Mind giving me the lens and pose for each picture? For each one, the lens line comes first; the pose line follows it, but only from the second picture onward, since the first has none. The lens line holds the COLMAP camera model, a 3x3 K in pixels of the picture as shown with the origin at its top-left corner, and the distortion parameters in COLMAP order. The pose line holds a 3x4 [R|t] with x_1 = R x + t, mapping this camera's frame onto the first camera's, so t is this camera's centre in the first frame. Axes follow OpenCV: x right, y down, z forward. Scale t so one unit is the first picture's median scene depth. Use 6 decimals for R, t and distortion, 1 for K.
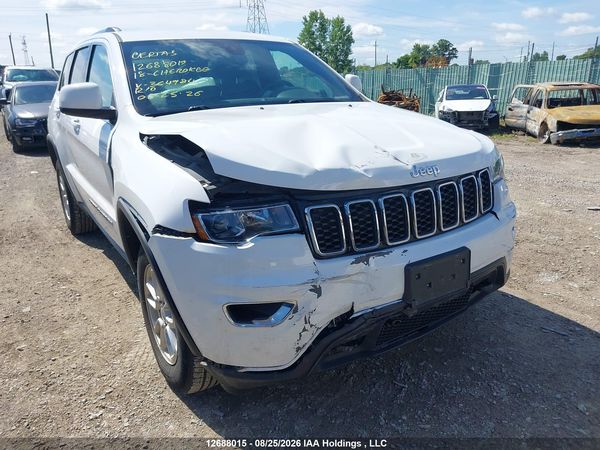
lens RADIAL K [[543.7, 0, 300.3], [0, 543.7, 234.4], [0, 0, 1]] dist [-0.039034, -0.003739]
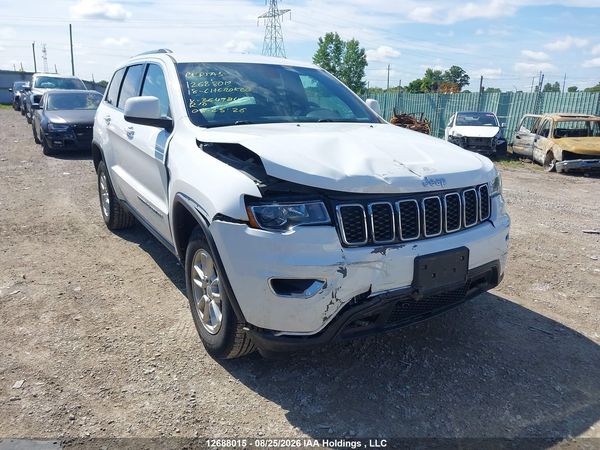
lens RADIAL K [[549.7, 0, 283.4], [0, 549.7, 224.8], [0, 0, 1]] dist [-0.045986, -0.019437]
pose [[0.997877, 0.053581, -0.037030, -0.042672], [-0.055368, 0.997261, -0.049040, 0.042421], [0.034301, 0.050986, 0.998110, -0.175290]]
